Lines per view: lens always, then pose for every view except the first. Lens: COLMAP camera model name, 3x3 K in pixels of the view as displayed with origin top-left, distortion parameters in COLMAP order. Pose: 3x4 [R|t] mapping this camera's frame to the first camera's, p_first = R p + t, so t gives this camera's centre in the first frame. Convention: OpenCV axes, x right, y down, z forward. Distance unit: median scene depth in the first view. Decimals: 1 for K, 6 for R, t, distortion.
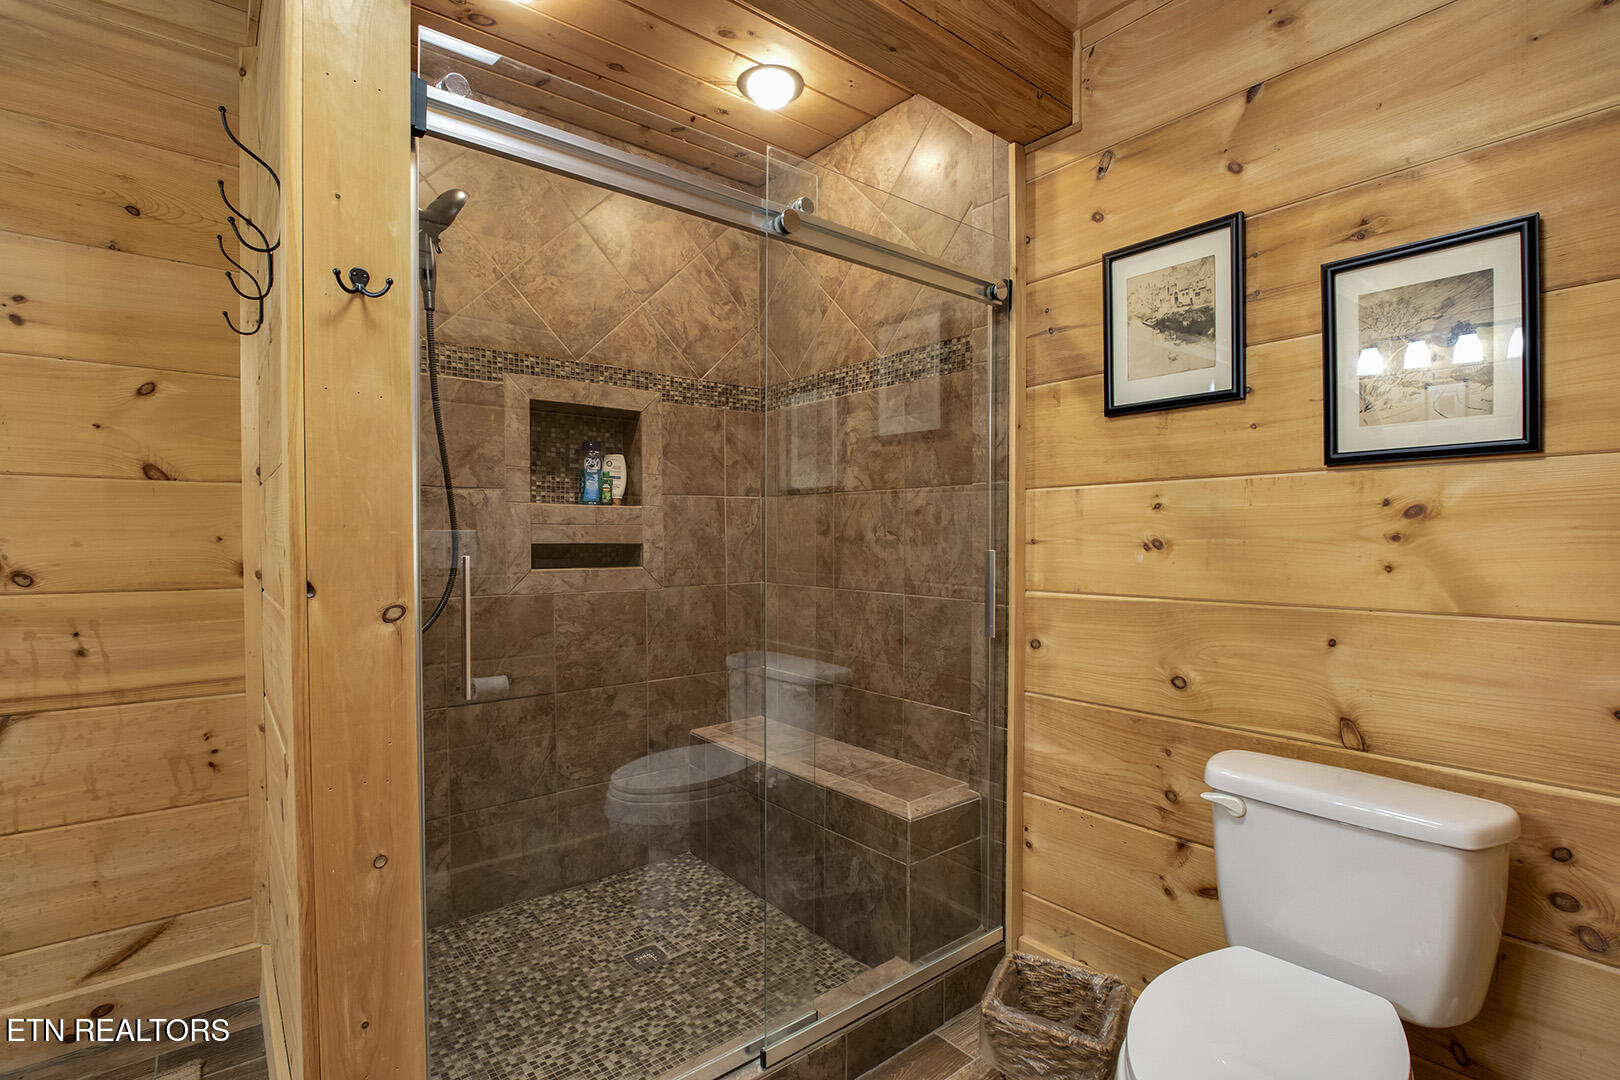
lens RADIAL K [[757.1, 0, 810.3], [0, 757.1, 540.1], [0, 0, 1]] dist [-0.025849, 0.004098]
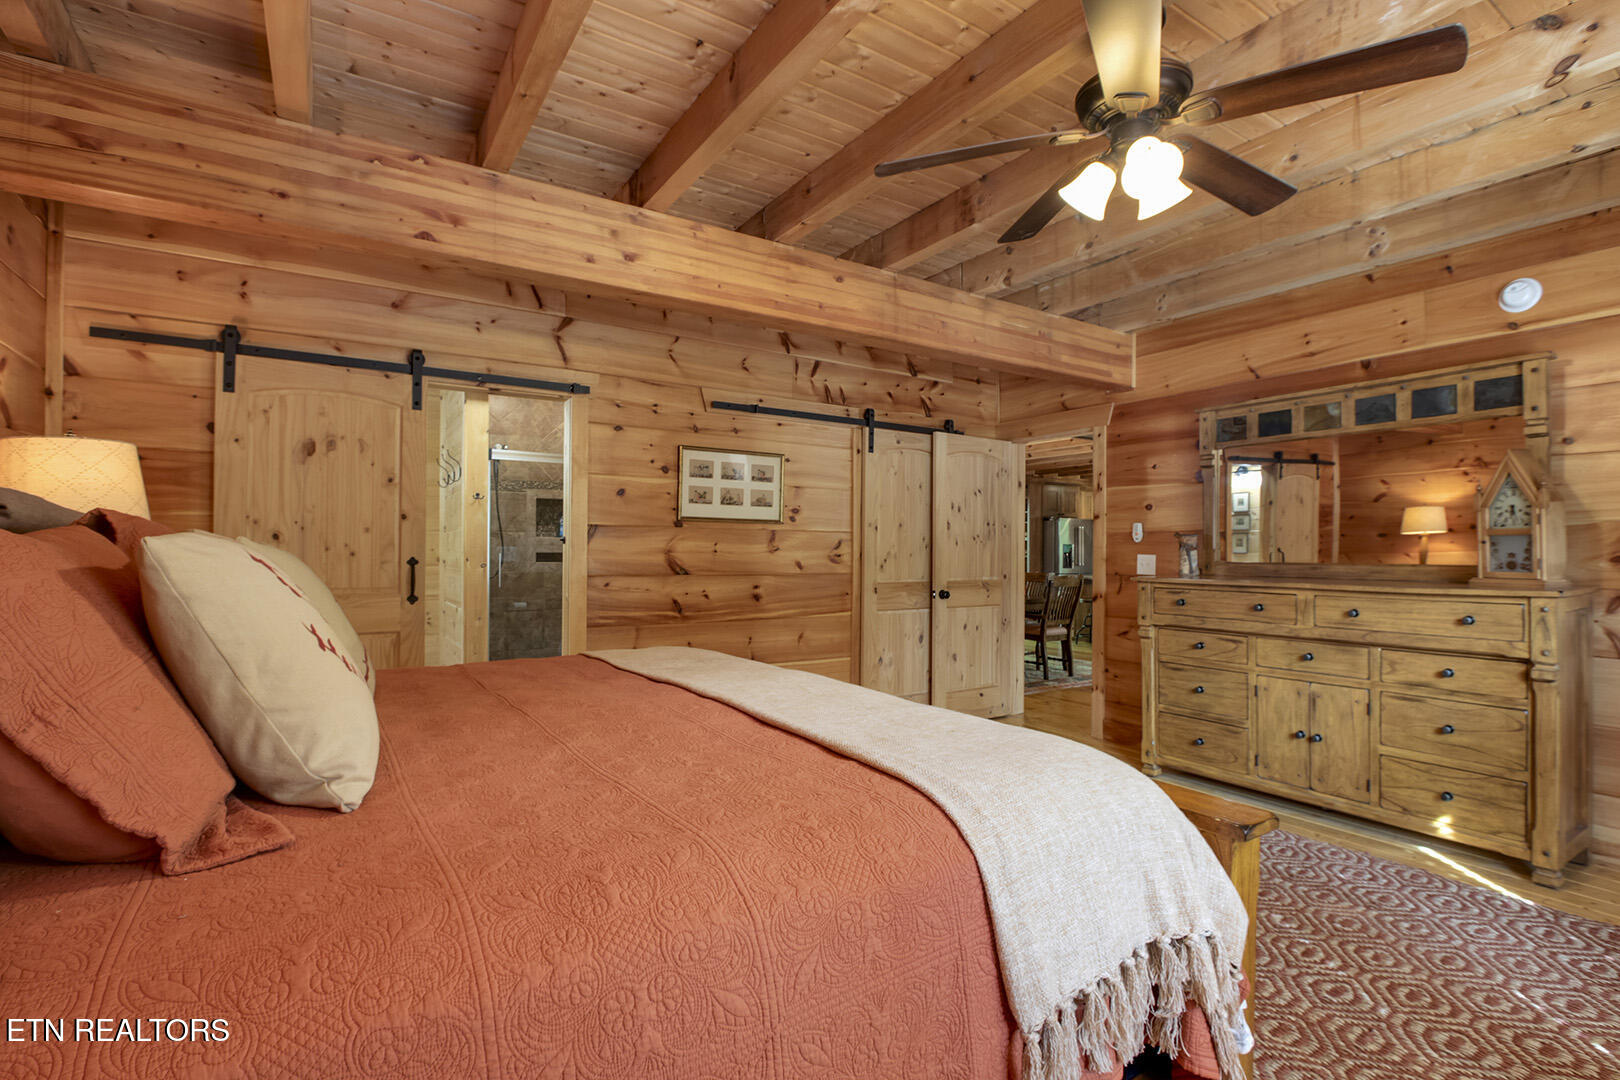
lens RADIAL K [[757.1, 0, 810.0], [0, 757.1, 543.3], [0, 0, 1]] dist [-0.025849, 0.004098]
pose [[0.993566, 0.007808, -0.112989, 0.887021], [-0.009687, 0.999824, -0.016090, 0.005861], [0.112843, 0.017081, 0.993466, -1.527569]]
